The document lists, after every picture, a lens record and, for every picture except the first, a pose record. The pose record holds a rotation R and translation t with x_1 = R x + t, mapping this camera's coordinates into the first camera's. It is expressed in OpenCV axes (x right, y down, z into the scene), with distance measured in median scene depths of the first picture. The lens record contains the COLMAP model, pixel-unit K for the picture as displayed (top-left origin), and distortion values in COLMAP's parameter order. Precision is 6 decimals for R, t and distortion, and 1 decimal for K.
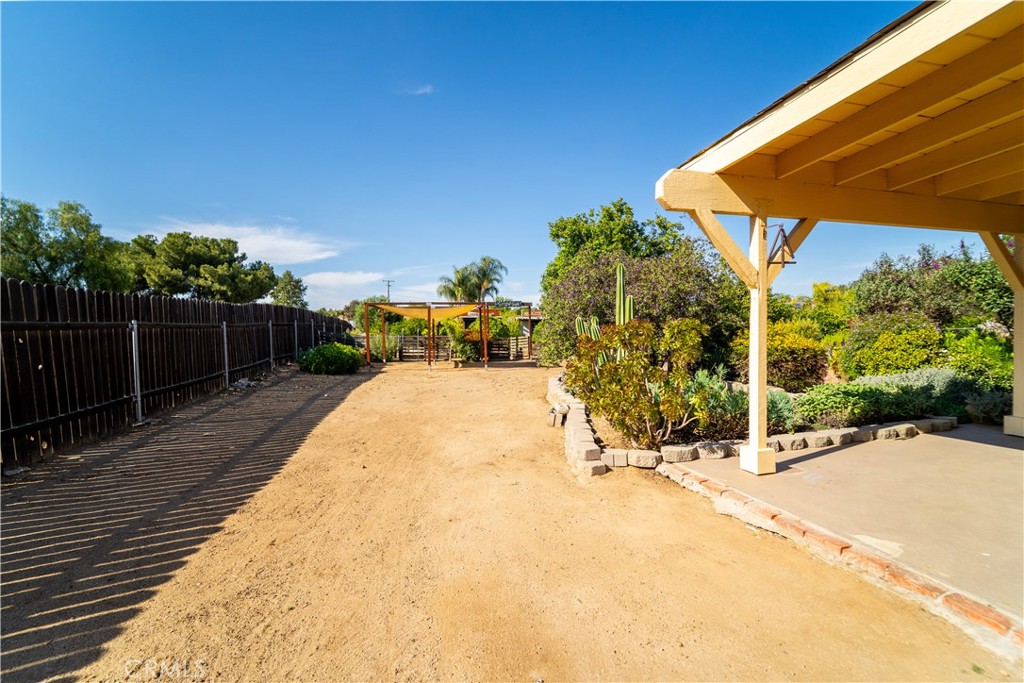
lens RADIAL K [[415.7, 0, 512.0], [0, 415.7, 341.5], [0, 0, 1]] dist [-0.001223, -0.000055]
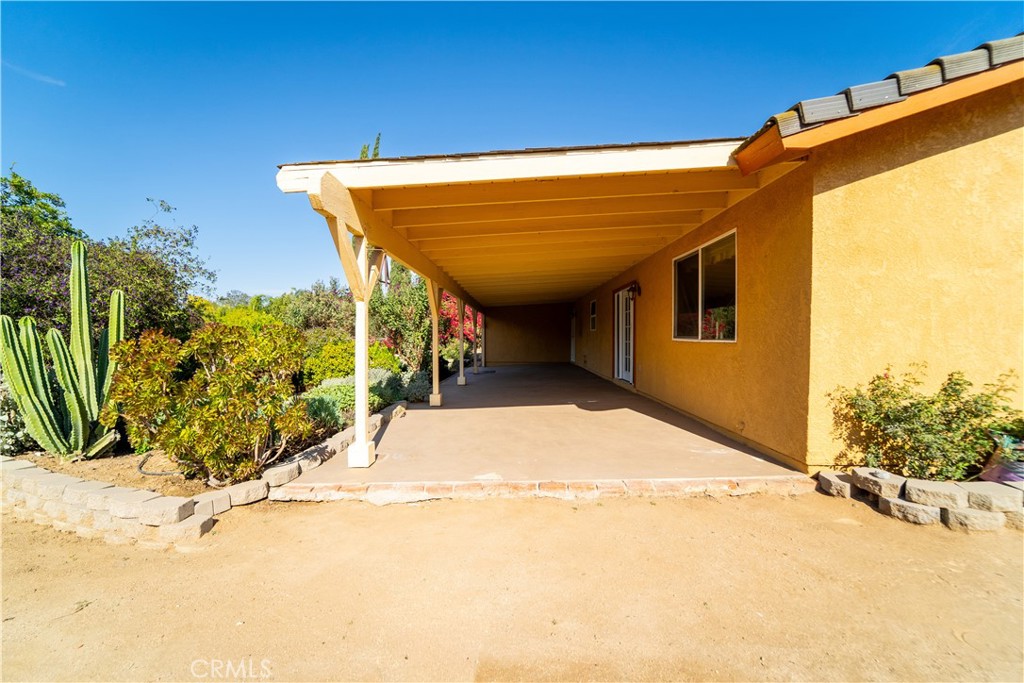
lens RADIAL K [[415.7, 0, 512.0], [0, 415.7, 341.5], [0, 0, 1]] dist [-0.001223, -0.000055]
pose [[0.313507, 0.006170, 0.949566, -0.317813], [0.024817, 0.999584, -0.014689, 0.006630], [-0.949262, 0.028170, 0.313224, 0.240610]]
